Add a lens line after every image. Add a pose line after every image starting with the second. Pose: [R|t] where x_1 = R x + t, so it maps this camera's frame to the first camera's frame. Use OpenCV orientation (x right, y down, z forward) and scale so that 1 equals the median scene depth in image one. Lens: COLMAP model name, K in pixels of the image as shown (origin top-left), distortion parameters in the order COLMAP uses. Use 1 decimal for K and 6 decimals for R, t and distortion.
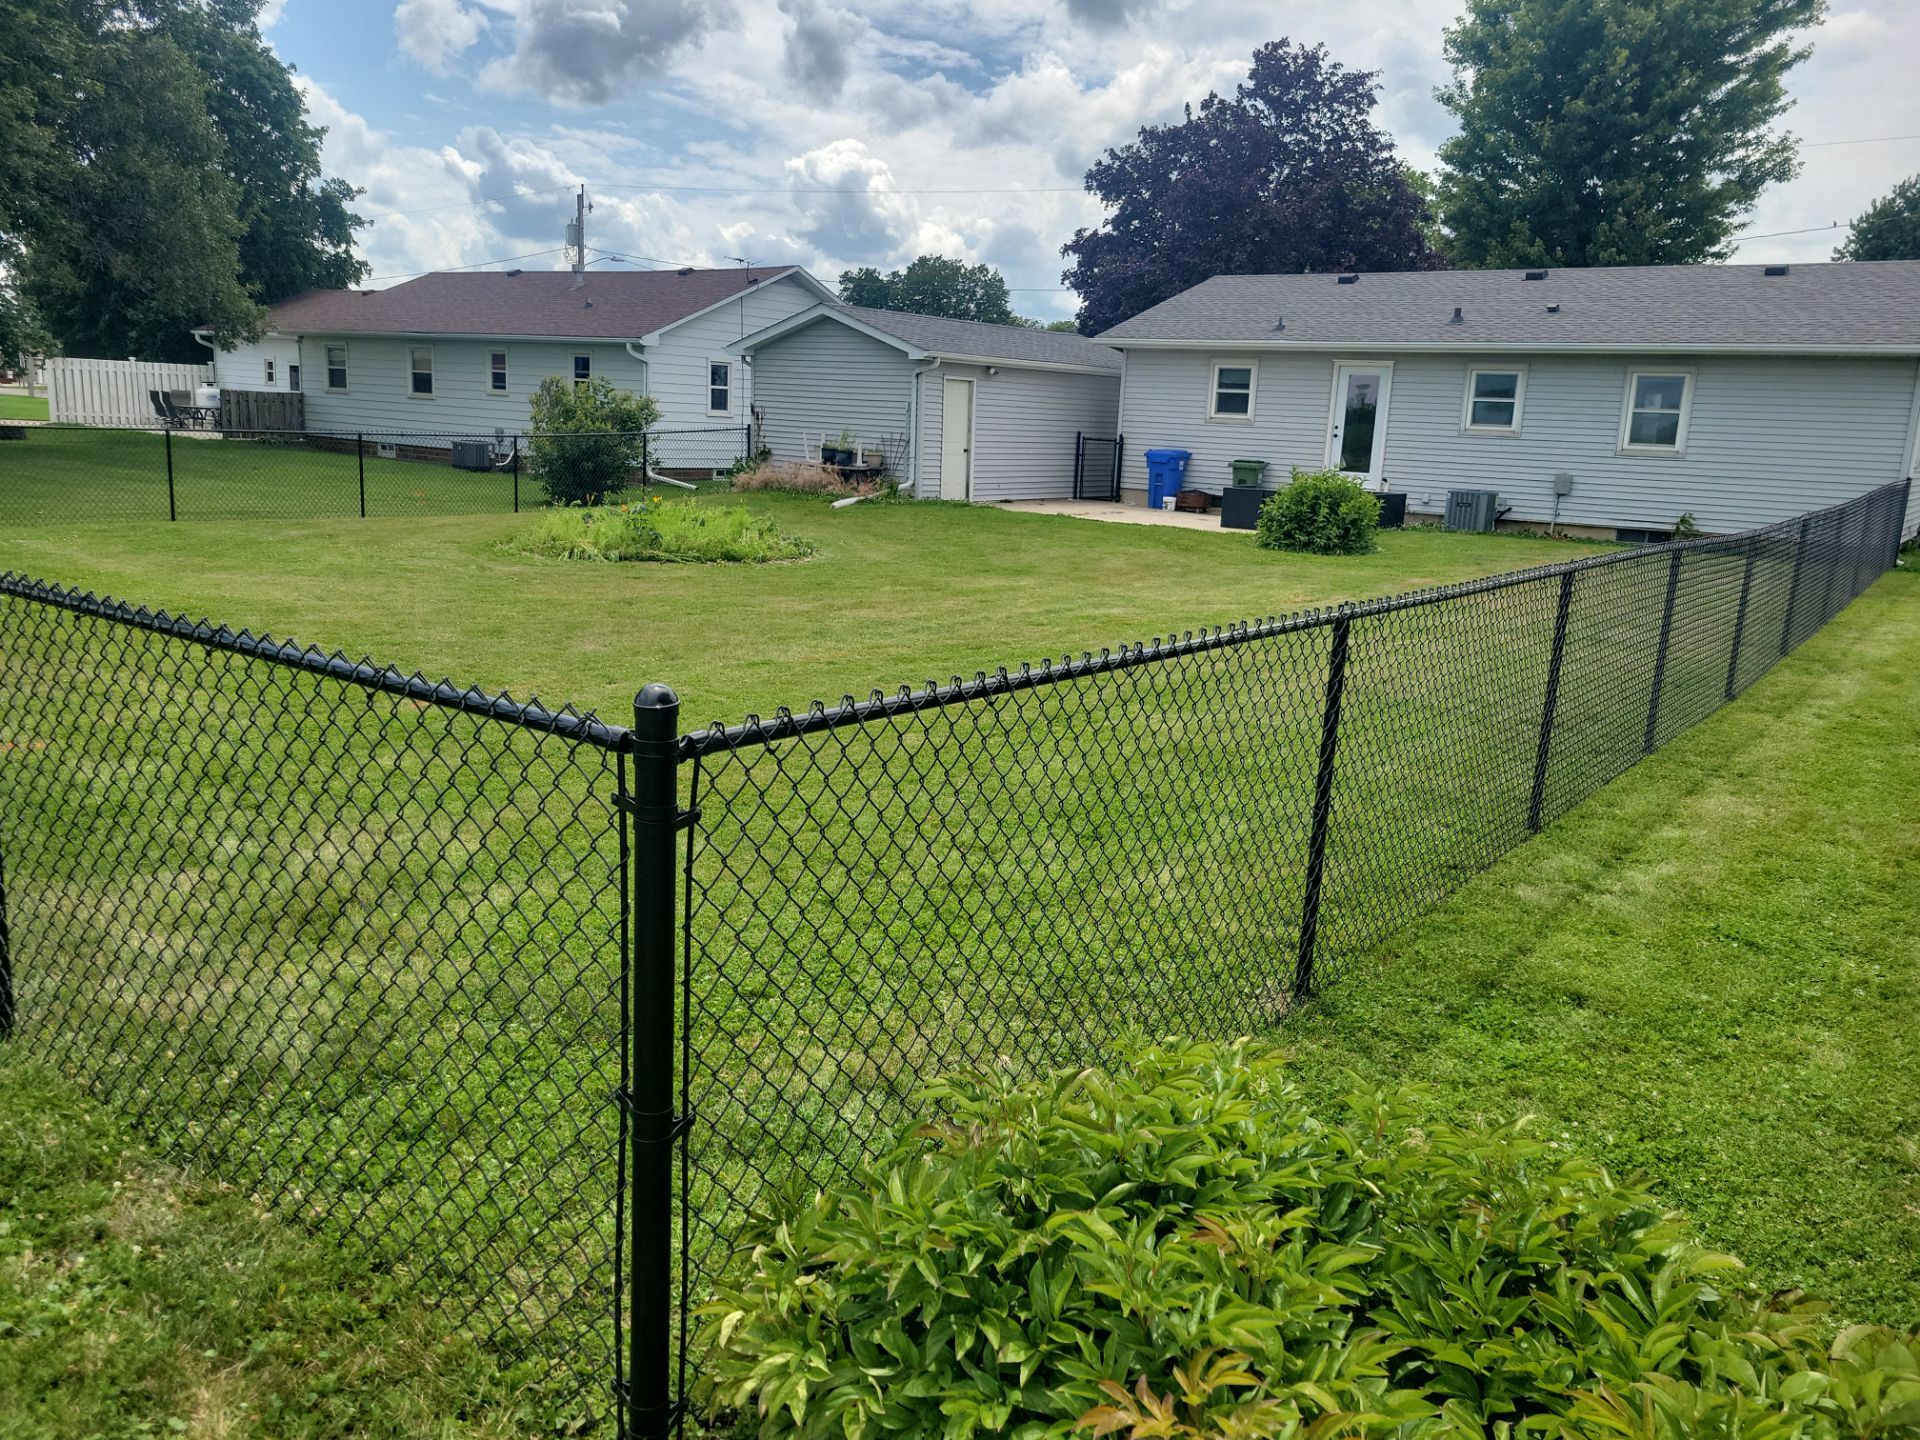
lens RADIAL K [[1440.9, 0, 952.9], [0, 1440.9, 699.9], [0, 0, 1]] dist [0.049541, -0.021230]
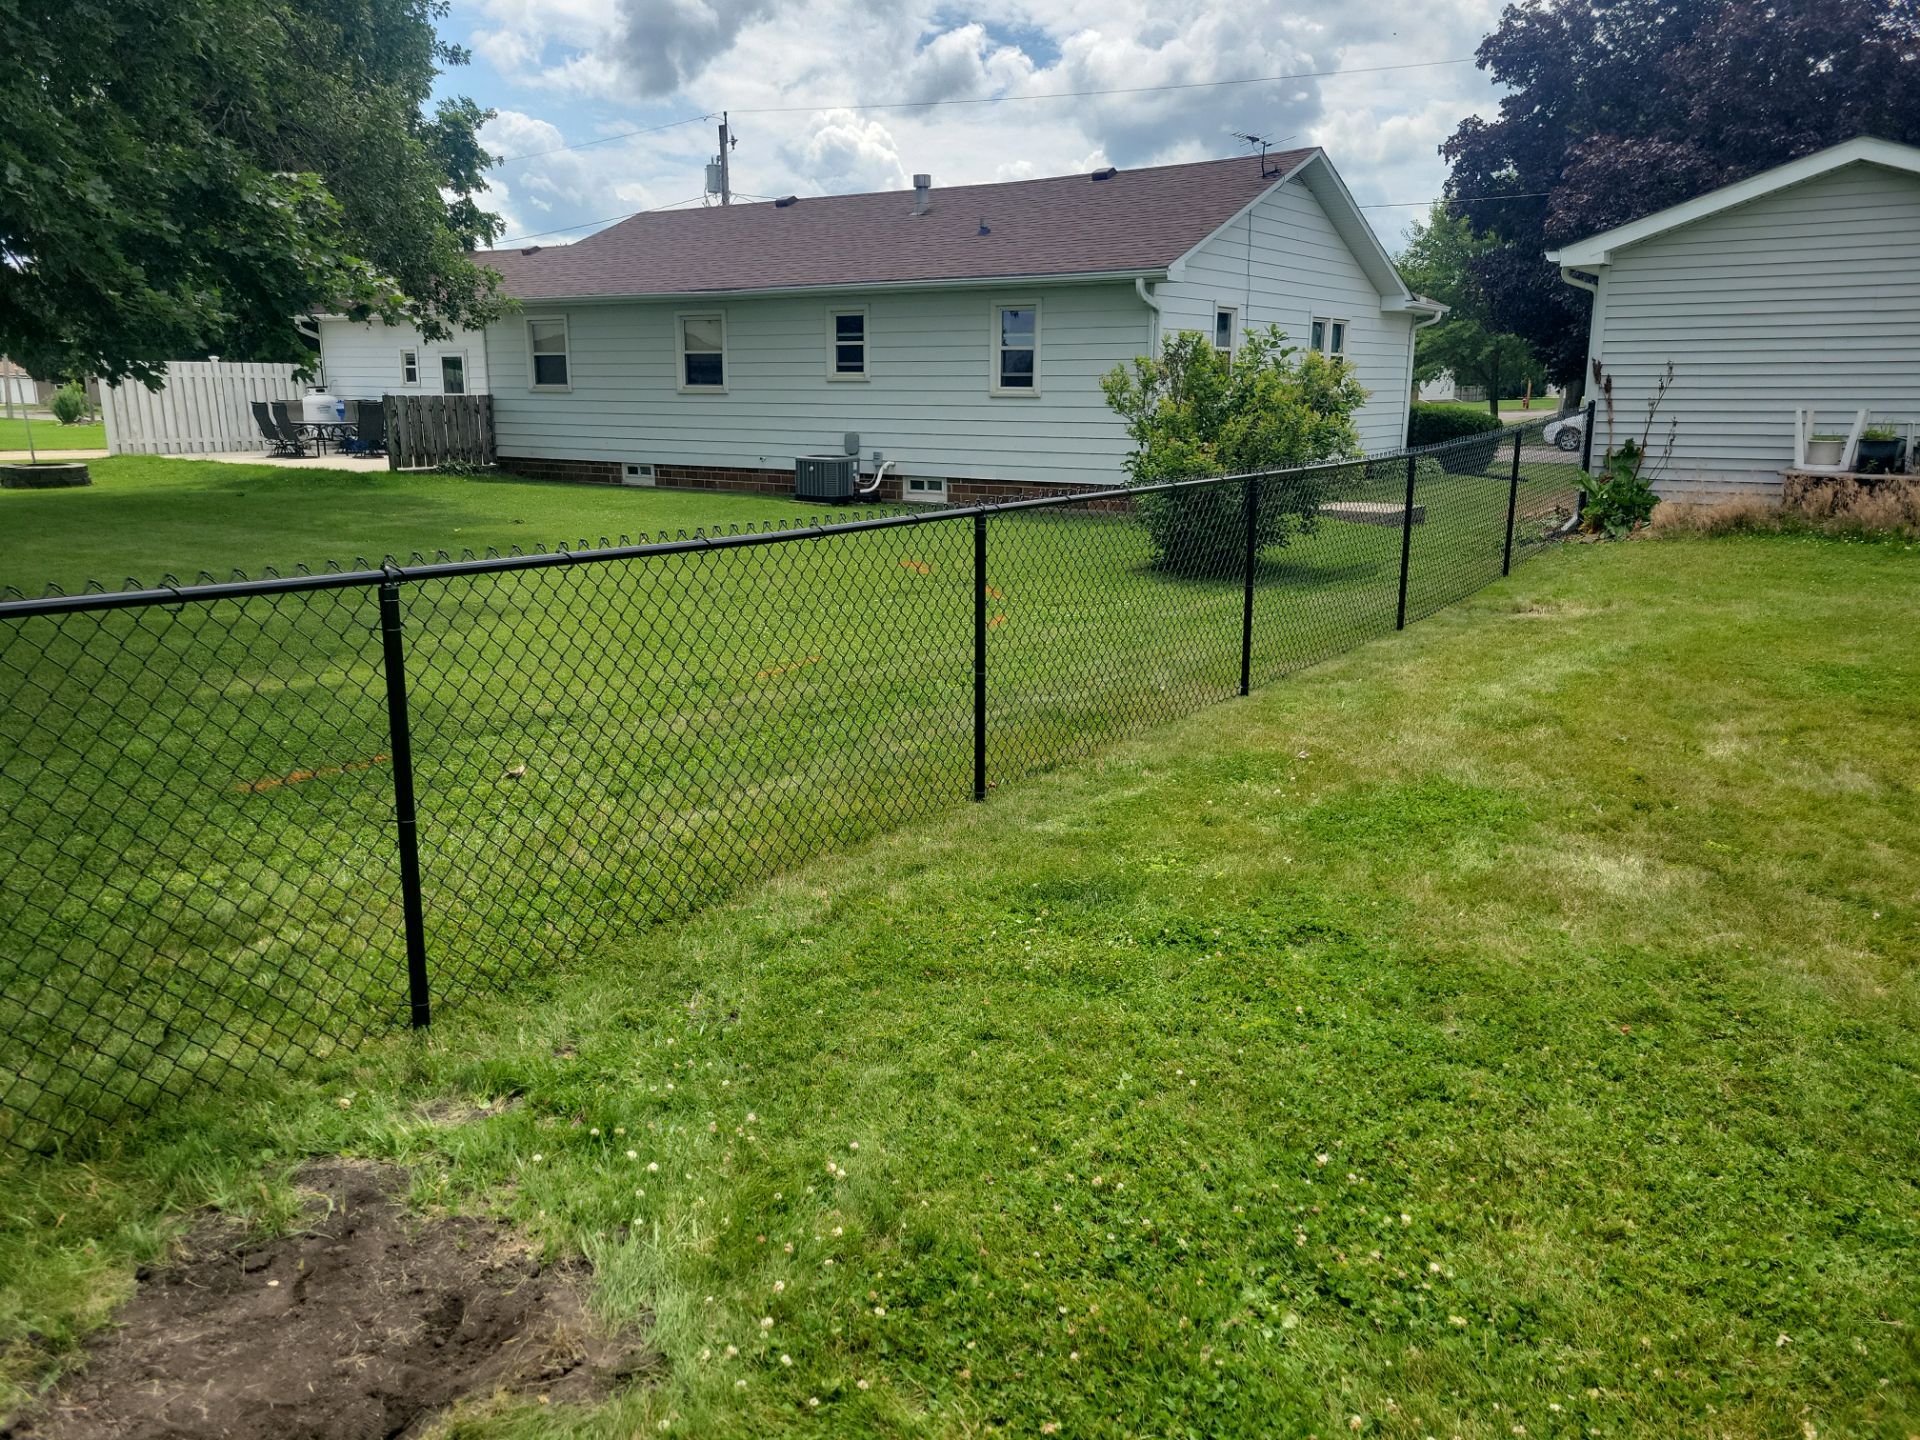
lens RADIAL K [[1440.9, 0, 949.4], [0, 1440.9, 719.6], [0, 0, 1]] dist [0.049541, -0.021230]
pose [[0.998476, -0.052085, 0.018270, -0.287826], [0.051548, 0.998257, 0.028742, -0.077392], [-0.019735, -0.027756, 0.999420, 0.358564]]
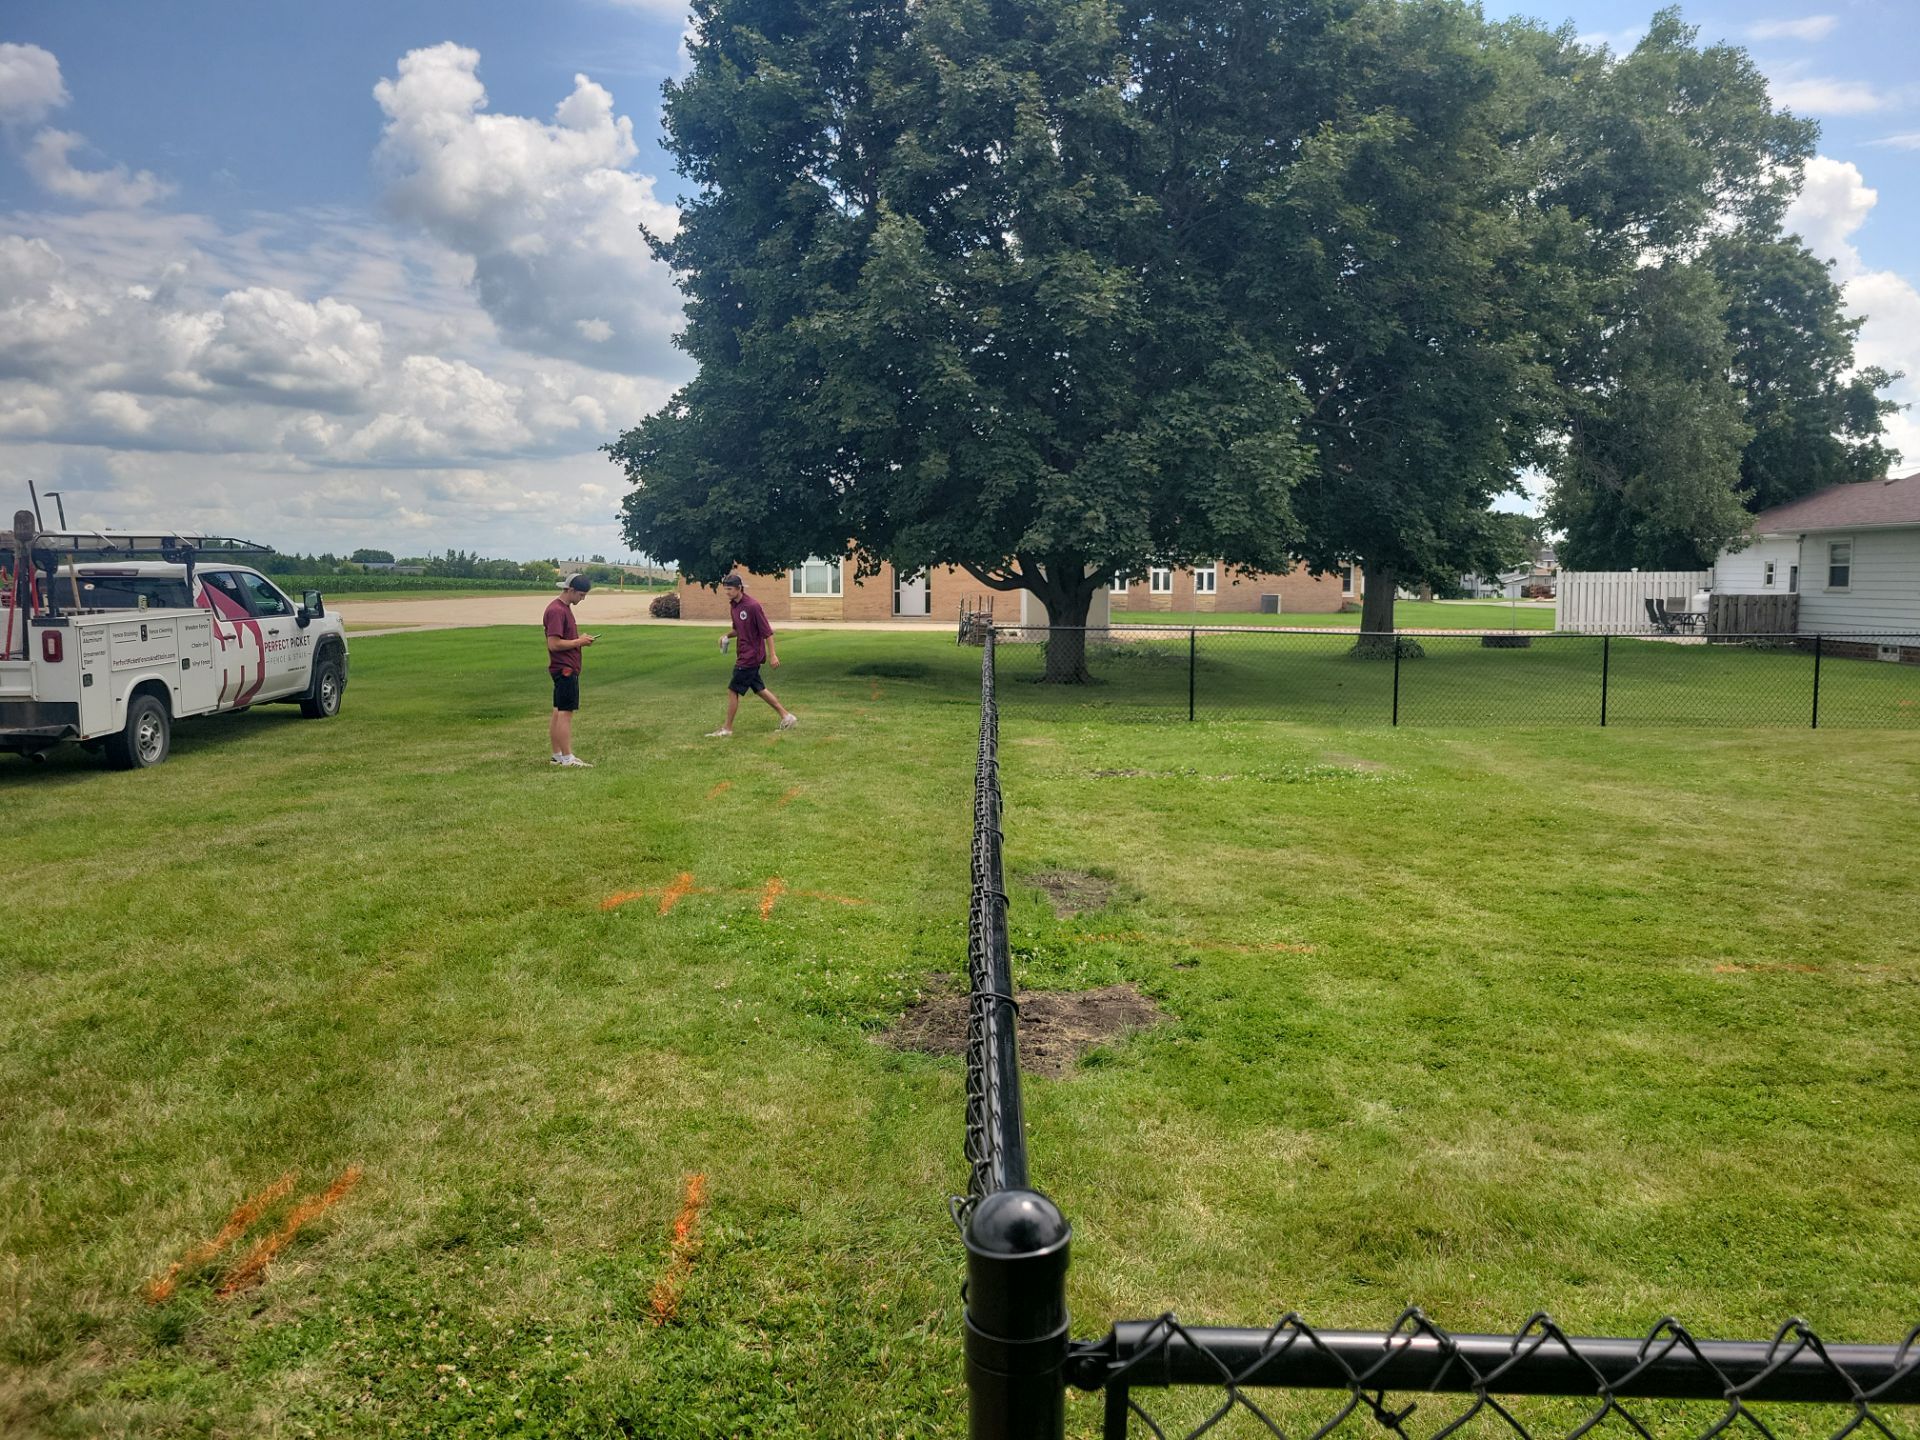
lens RADIAL K [[1440.9, 0, 981.7], [0, 1440.9, 707.3], [0, 0, 1]] dist [0.049541, -0.021230]
pose [[0.587657, 0.024494, -0.808739, 0.008555], [-0.132091, 0.989036, -0.066027, -0.007792], [0.798255, 0.145628, 0.584449, 0.045264]]
